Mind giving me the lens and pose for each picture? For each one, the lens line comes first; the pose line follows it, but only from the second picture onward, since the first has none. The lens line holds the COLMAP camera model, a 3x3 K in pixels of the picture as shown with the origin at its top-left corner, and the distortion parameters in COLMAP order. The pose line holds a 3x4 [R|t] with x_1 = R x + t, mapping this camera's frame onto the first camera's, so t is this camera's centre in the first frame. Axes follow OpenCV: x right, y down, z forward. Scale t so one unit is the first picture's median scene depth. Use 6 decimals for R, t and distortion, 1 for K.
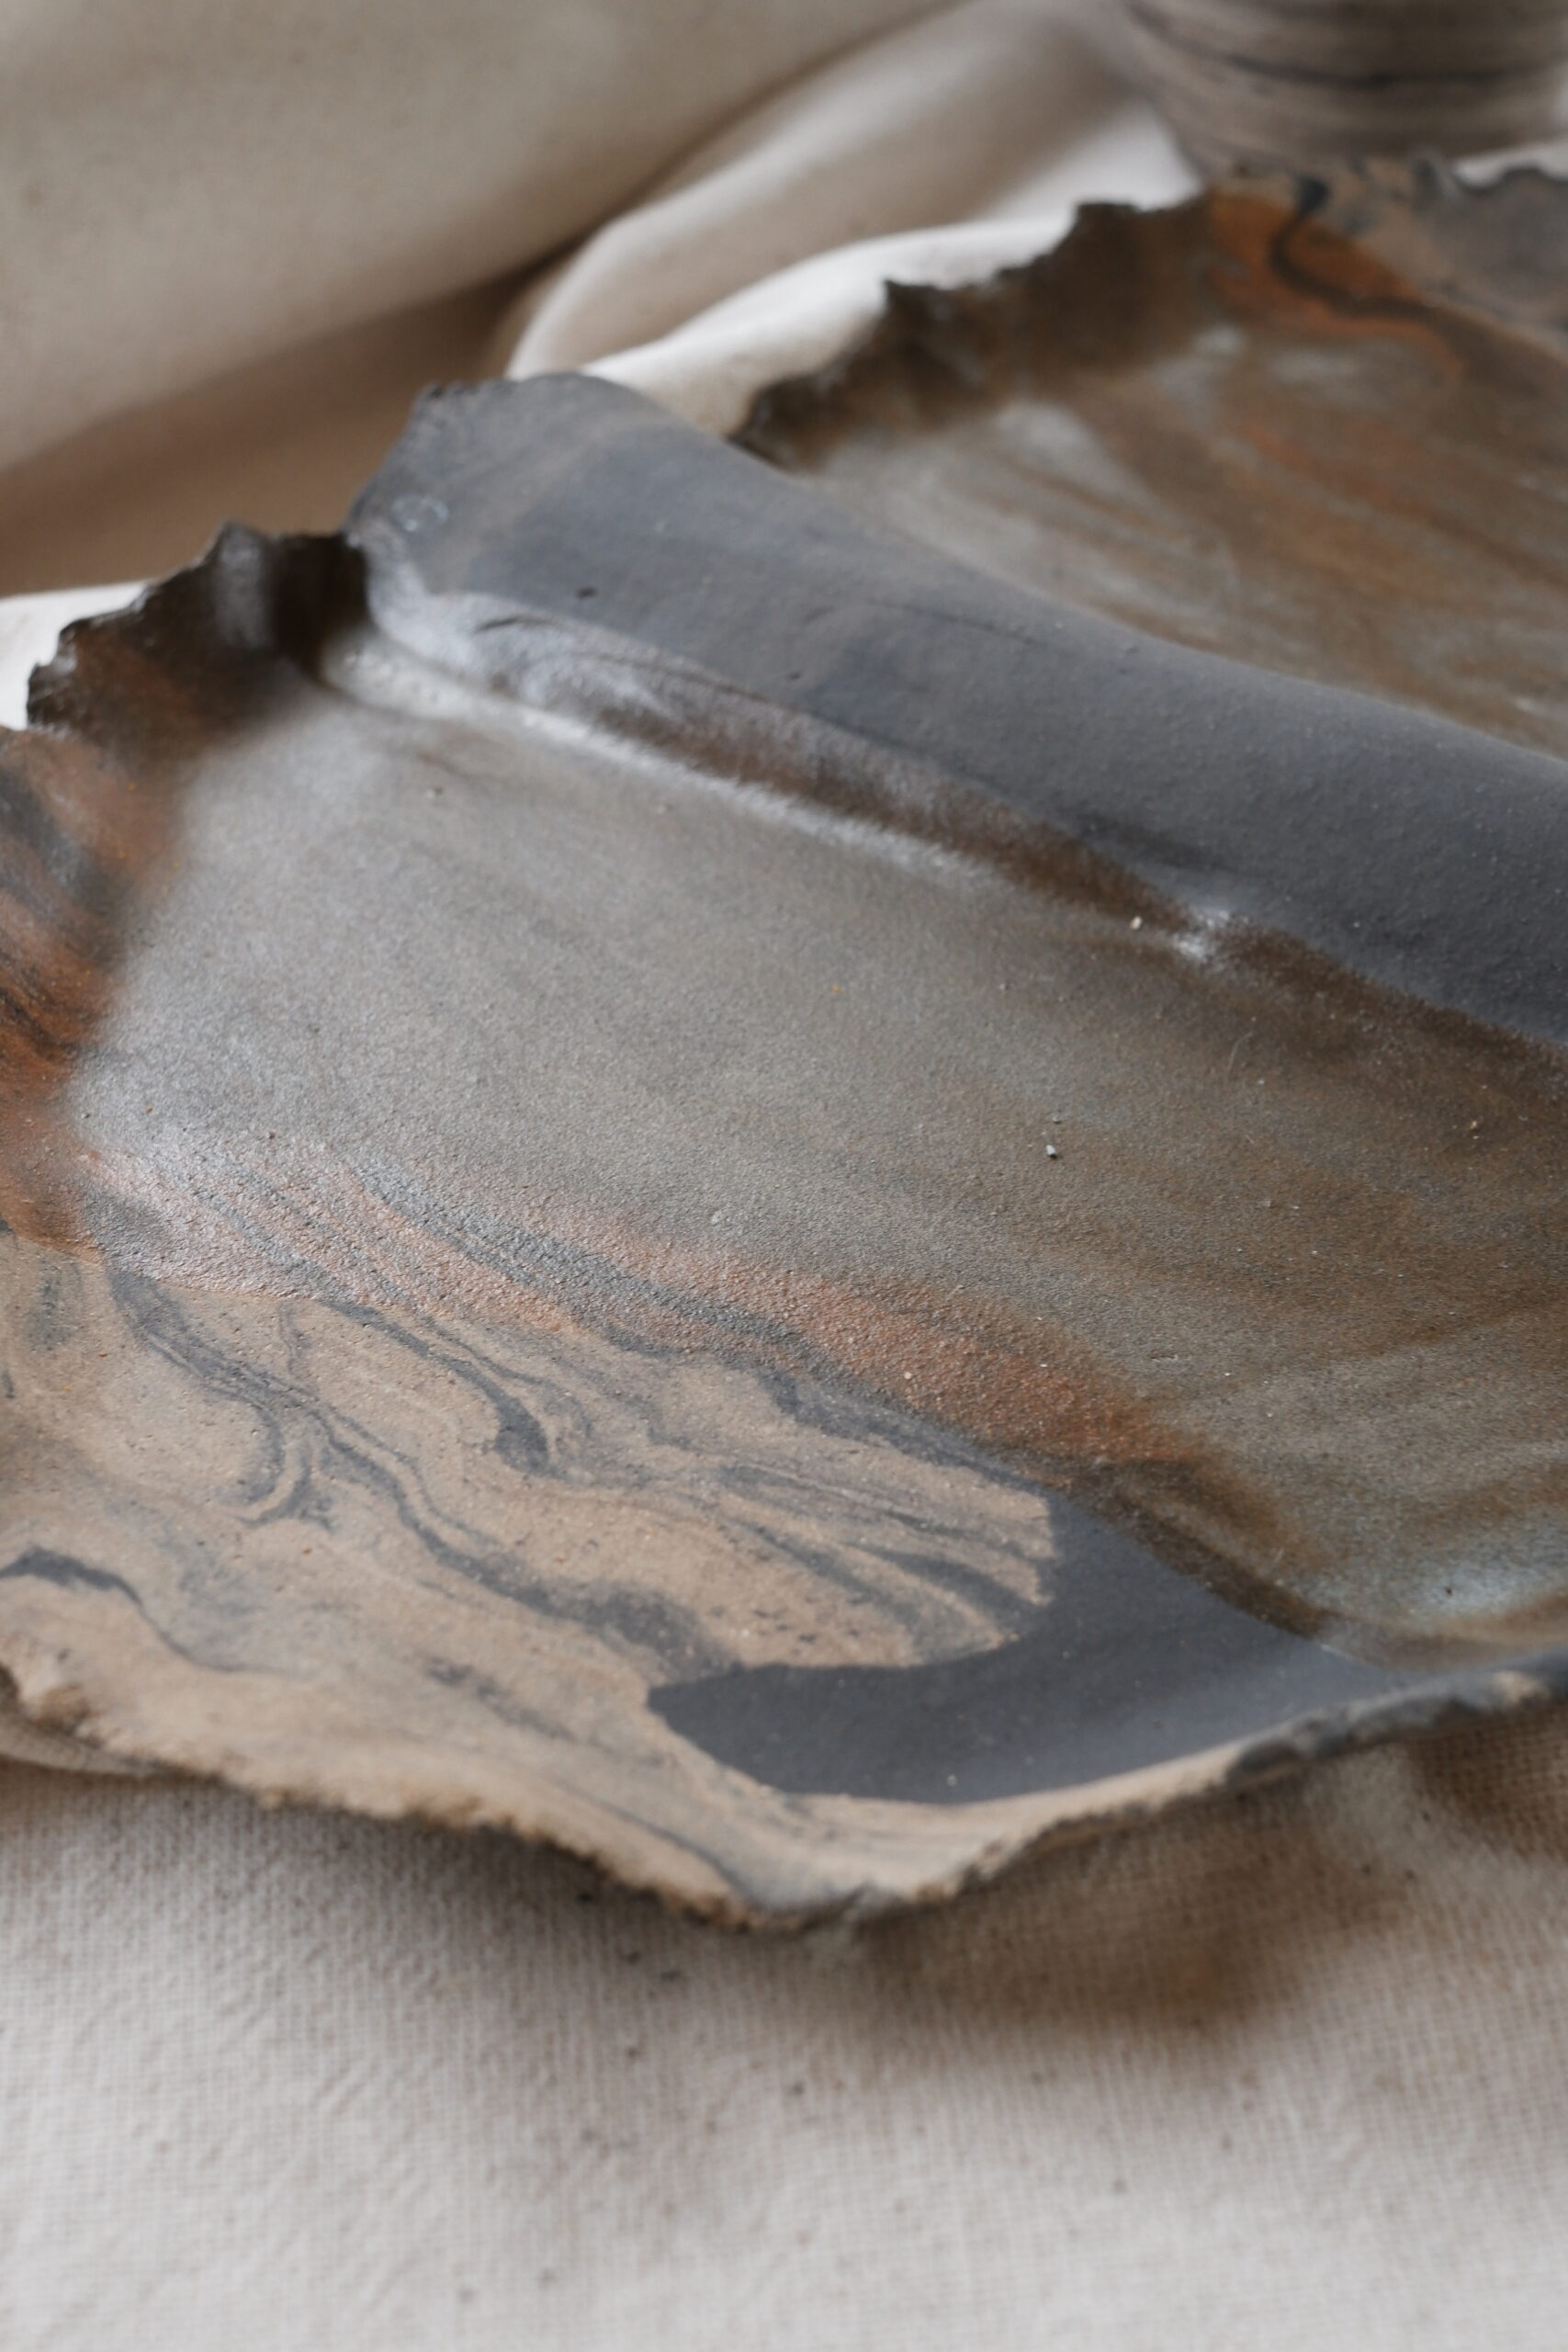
lens RADIAL K [[3087.4, 0, 784.0], [0, 3087.4, 1176.0], [0, 0, 1]] dist [-0.042192, -0.024154]
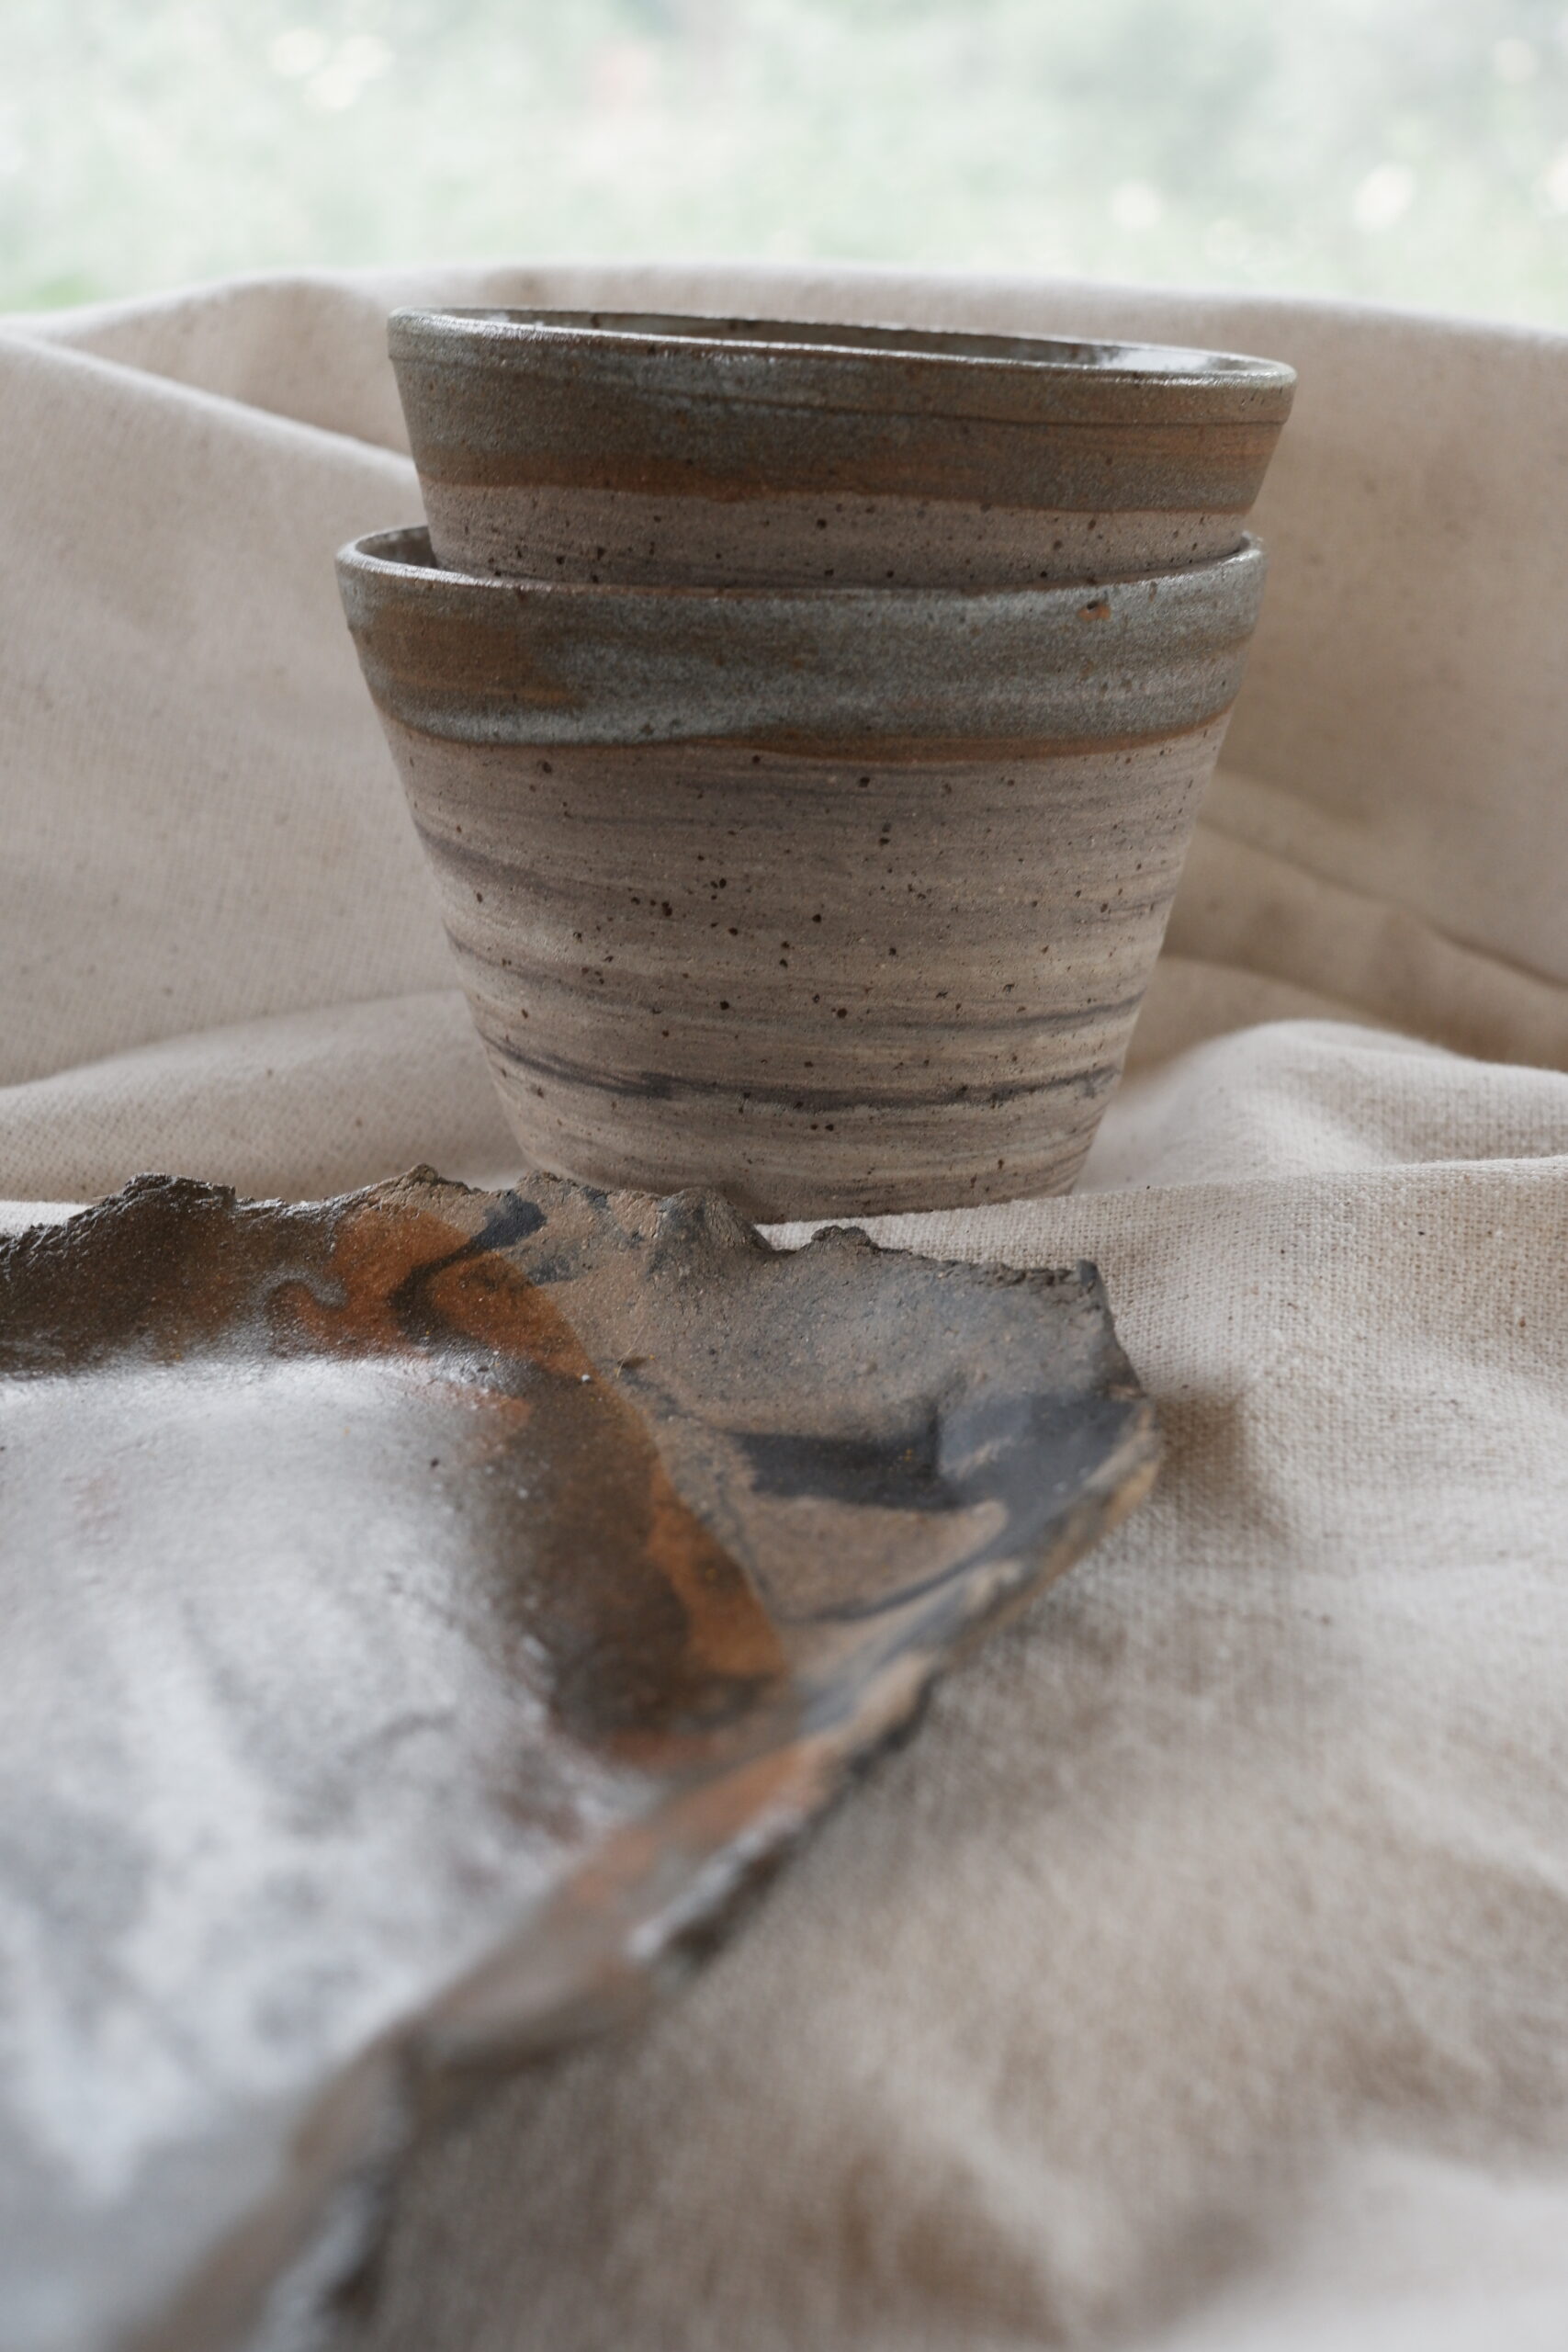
lens RADIAL K [[3087.4, 0, 784.0], [0, 3087.4, 1176.0], [0, 0, 1]] dist [-0.042192, -0.024154]
pose [[0.931437, 0.116053, -0.344901, 0.794000], [-0.247530, 0.896796, -0.366722, -0.147095], [0.266747, 0.426952, 0.864036, 0.684354]]
